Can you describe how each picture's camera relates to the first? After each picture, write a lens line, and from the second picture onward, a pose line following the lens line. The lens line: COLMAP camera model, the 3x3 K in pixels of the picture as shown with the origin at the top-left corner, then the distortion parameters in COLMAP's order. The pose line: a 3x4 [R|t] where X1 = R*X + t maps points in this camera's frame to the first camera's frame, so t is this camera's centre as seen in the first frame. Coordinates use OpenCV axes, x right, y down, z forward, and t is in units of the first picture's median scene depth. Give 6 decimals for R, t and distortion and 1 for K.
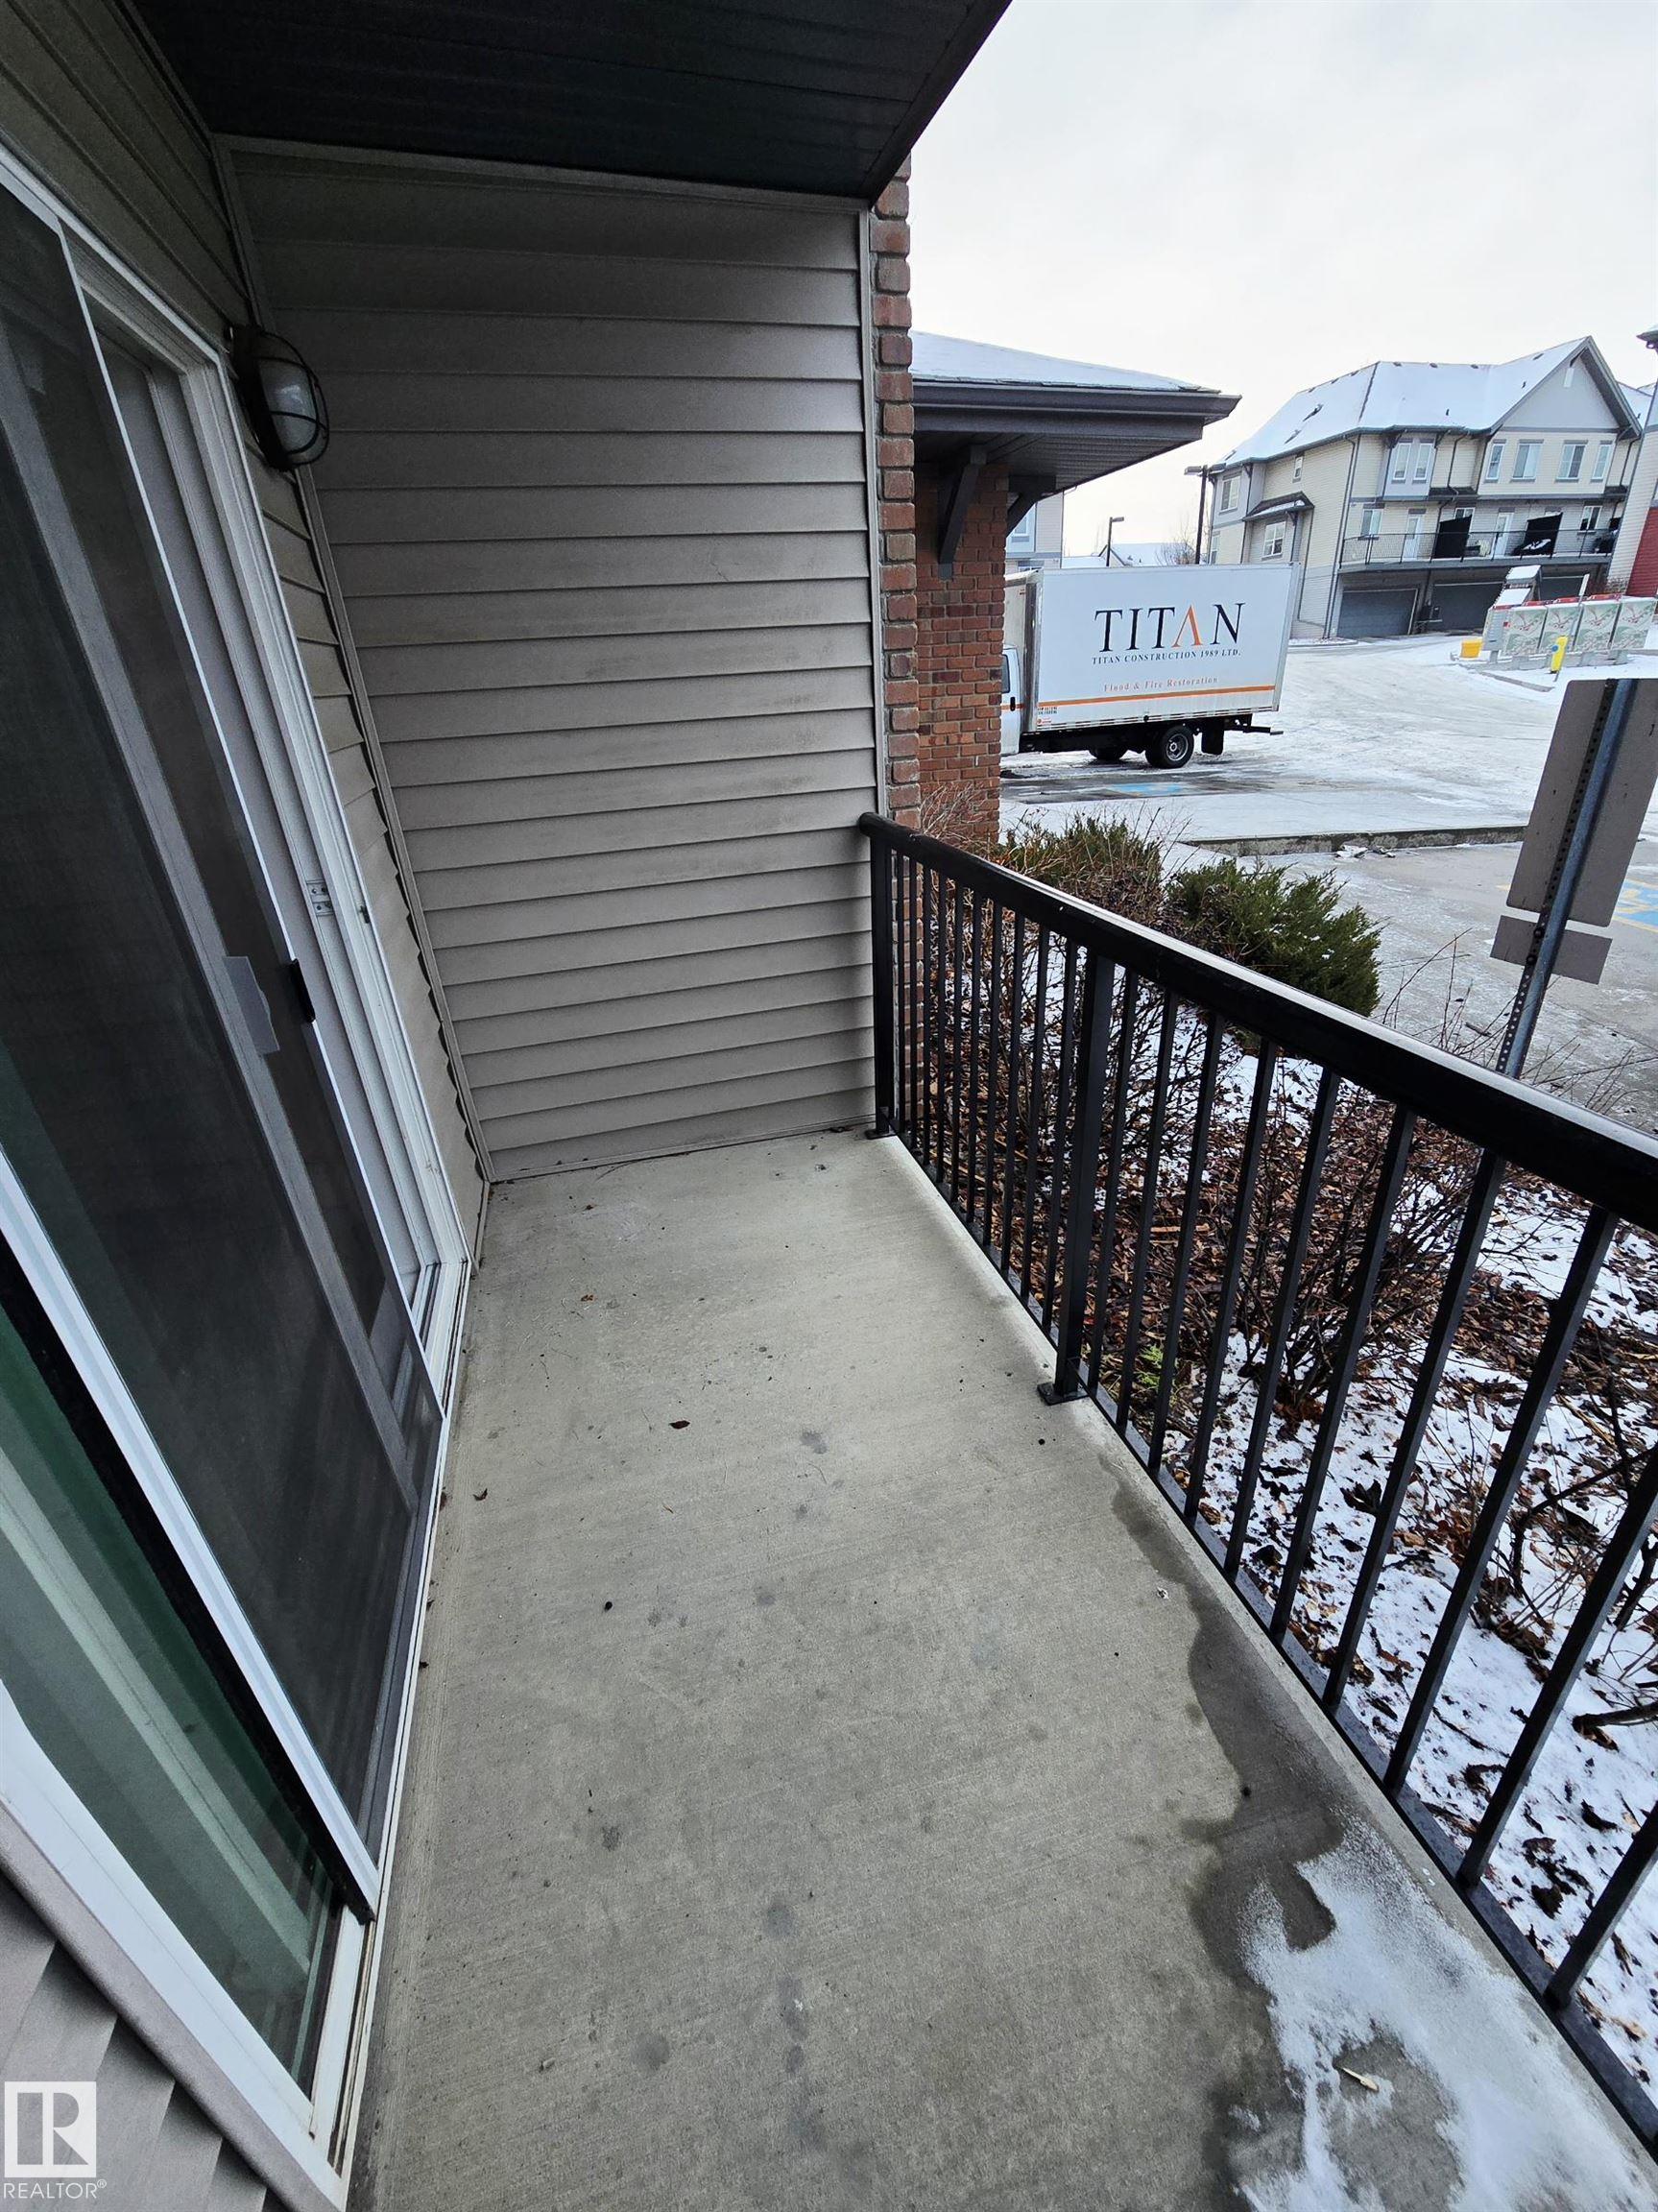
lens RADIAL K [[894.6, 0, 829.0], [0, 894.6, 1106.0], [0, 0, 1]] dist [-0.001517, -0.000178]
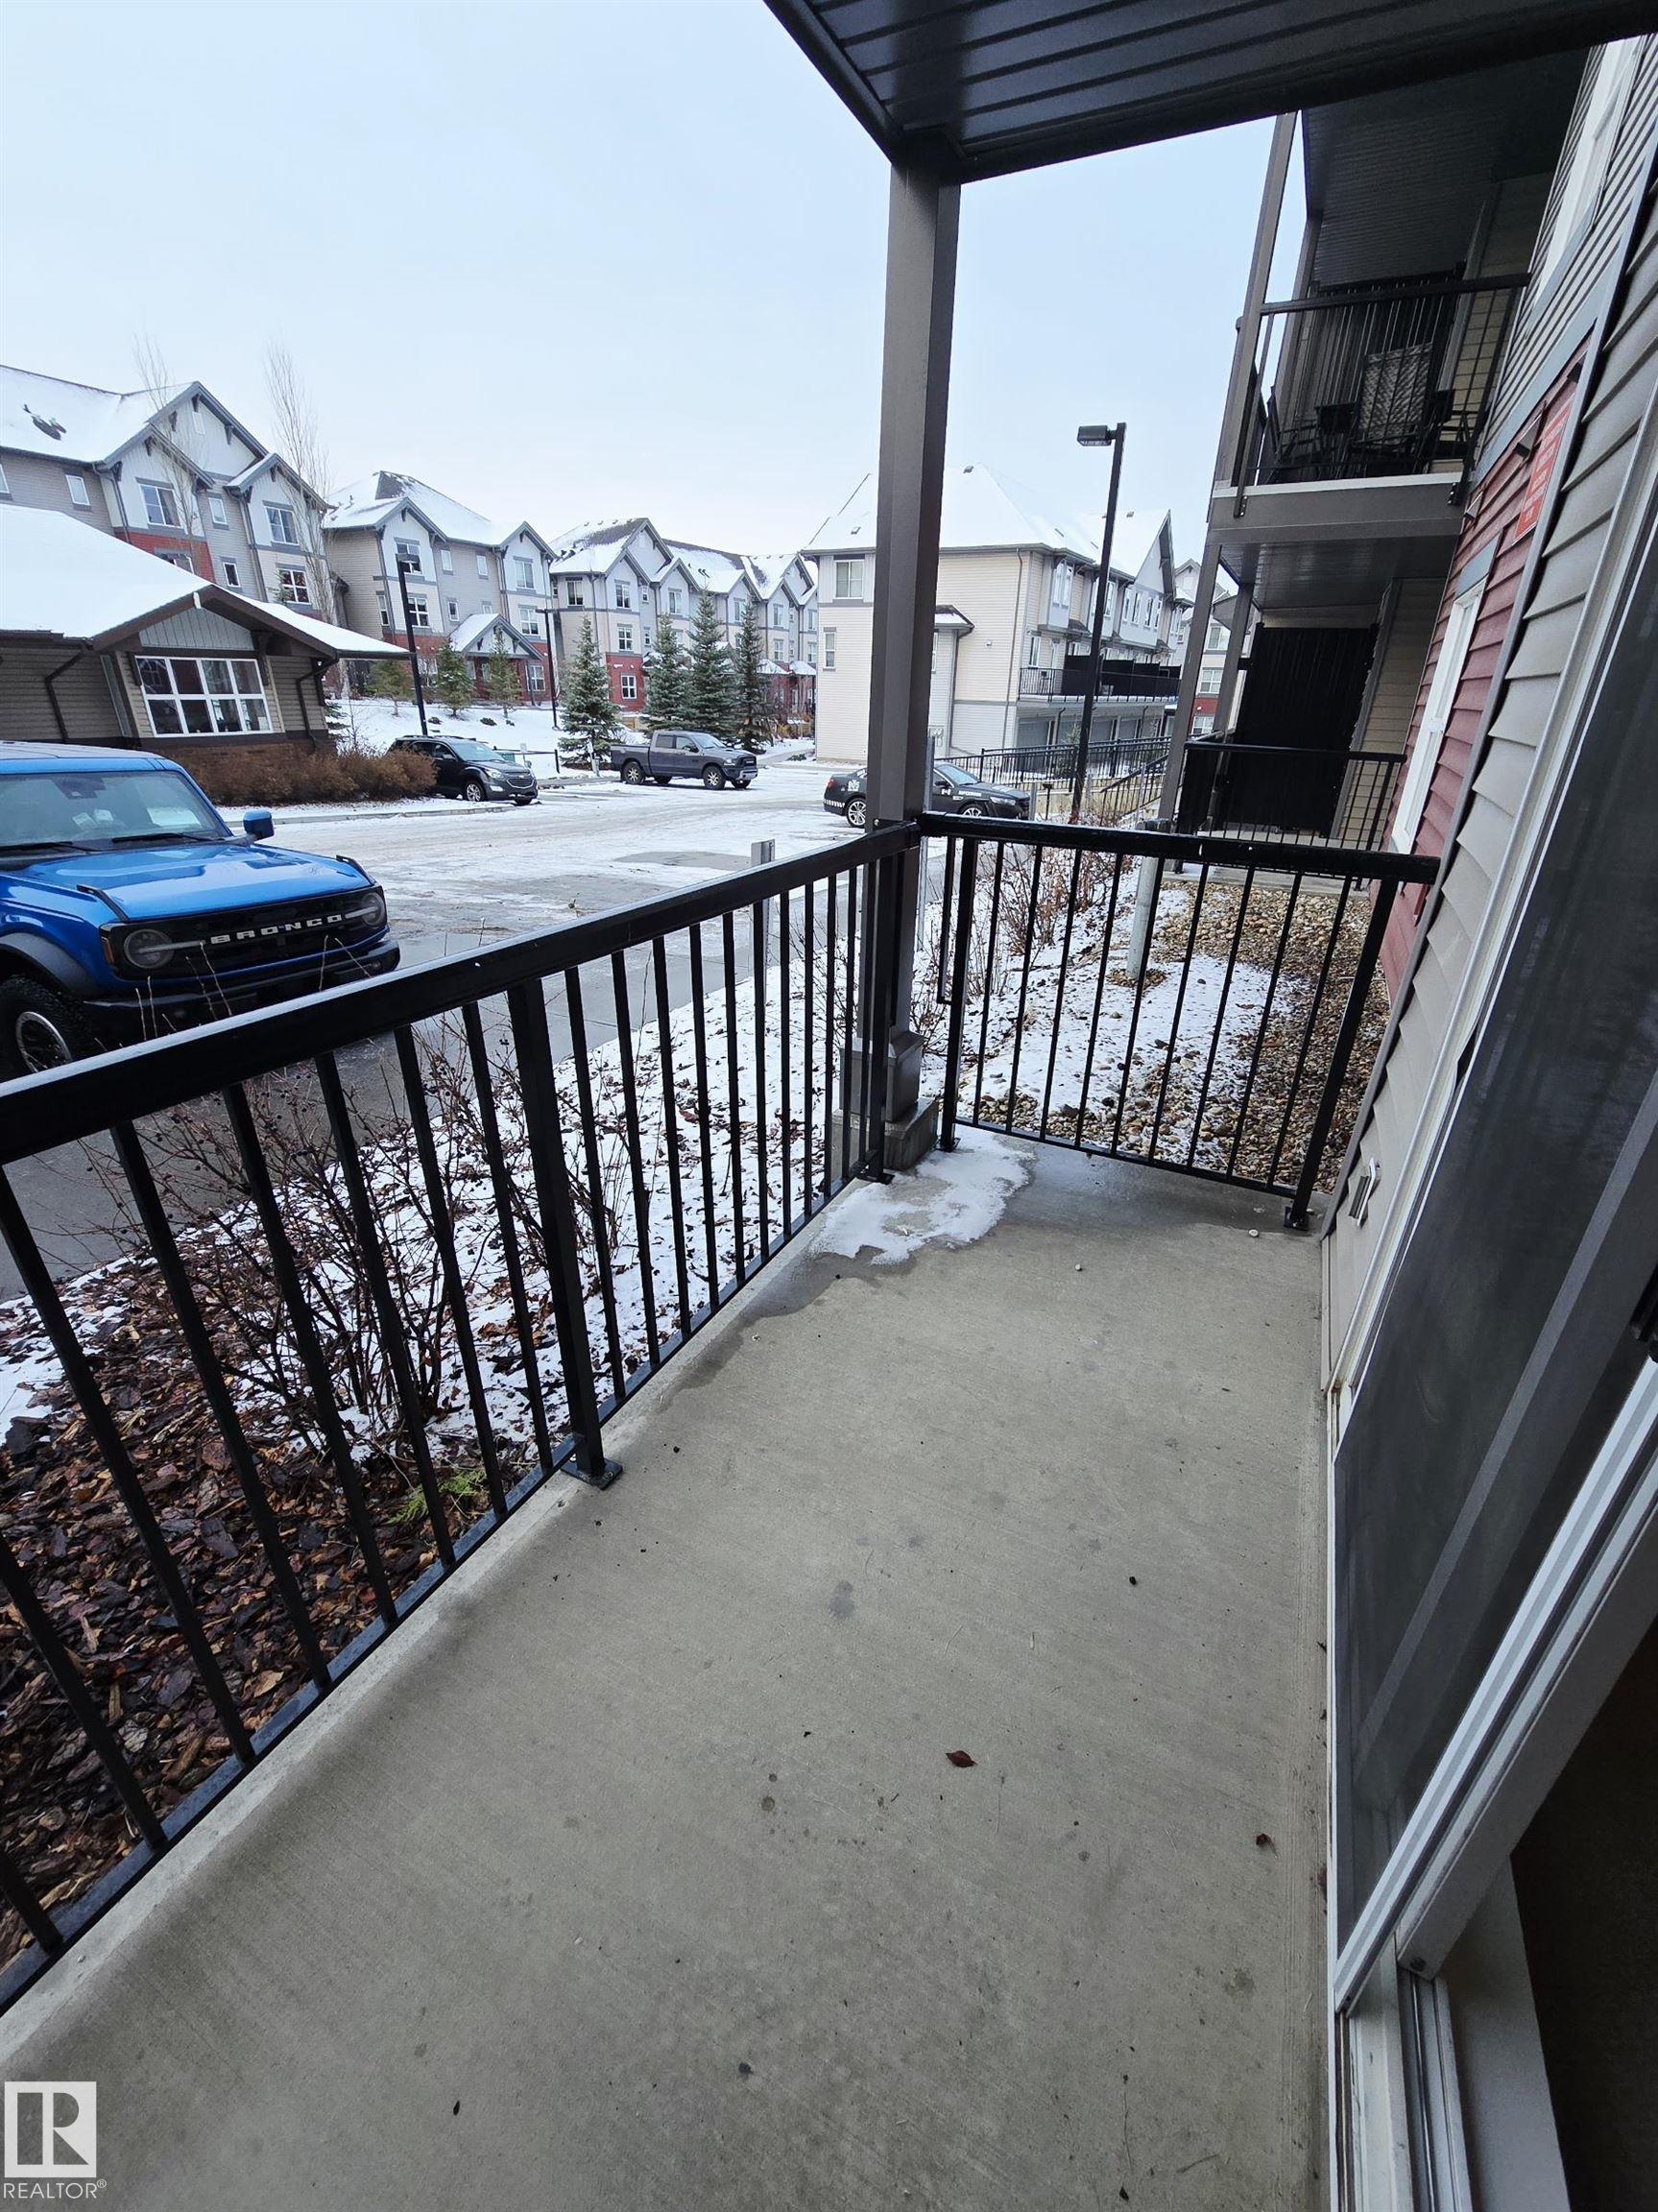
lens RADIAL K [[894.6, 0, 829.0], [0, 894.6, 1106.0], [0, 0, 1]] dist [-0.001517, -0.000178]
pose [[-0.734659, -0.253127, 0.629447, -0.504245], [0.315001, 0.694453, 0.646923, -0.580919], [-0.600875, 0.673544, -0.430451, 1.308736]]
